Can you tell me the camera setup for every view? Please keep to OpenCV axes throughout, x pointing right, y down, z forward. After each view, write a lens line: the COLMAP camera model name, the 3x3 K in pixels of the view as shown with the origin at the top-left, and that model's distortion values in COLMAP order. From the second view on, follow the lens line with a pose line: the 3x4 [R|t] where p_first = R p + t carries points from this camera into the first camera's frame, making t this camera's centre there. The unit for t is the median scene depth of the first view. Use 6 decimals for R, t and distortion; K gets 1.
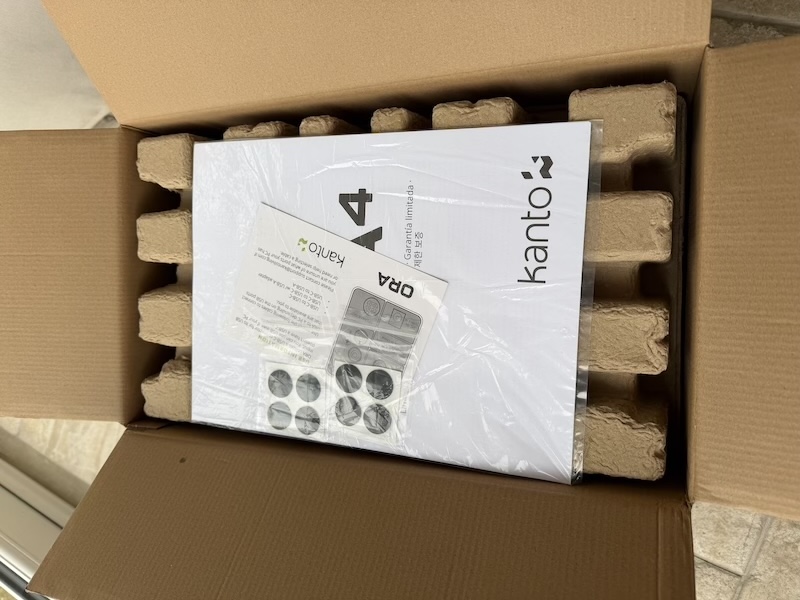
lens RADIAL K [[593.0, 0, 401.0], [0, 593.0, 300.3], [0, 0, 1]] dist [-0.002326, -0.001154]
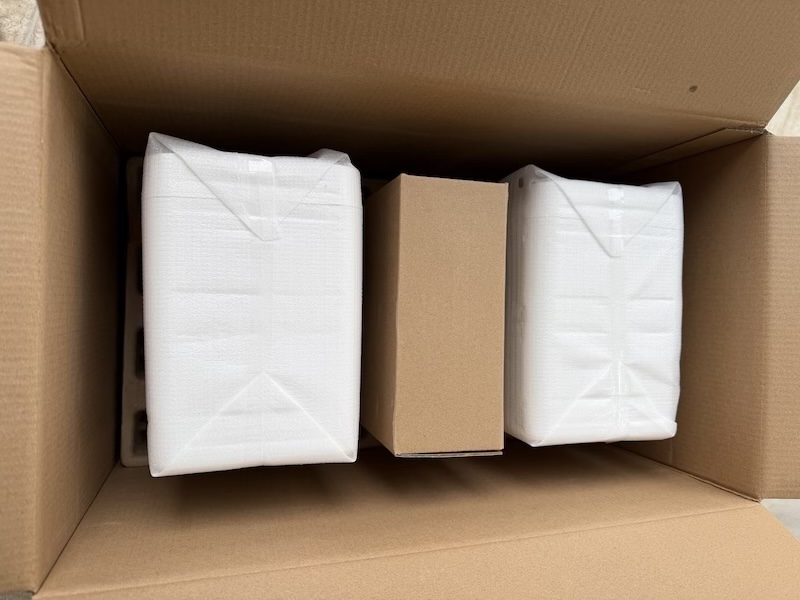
lens RADIAL K [[593.0, 0, 401.1], [0, 593.0, 300.3], [0, 0, 1]] dist [-0.002326, -0.001154]
pose [[-0.995020, -0.007774, 0.099377, -0.084886], [0.002706, -0.998693, -0.051030, 0.035704], [0.099643, -0.050506, 0.993741, 0.221772]]
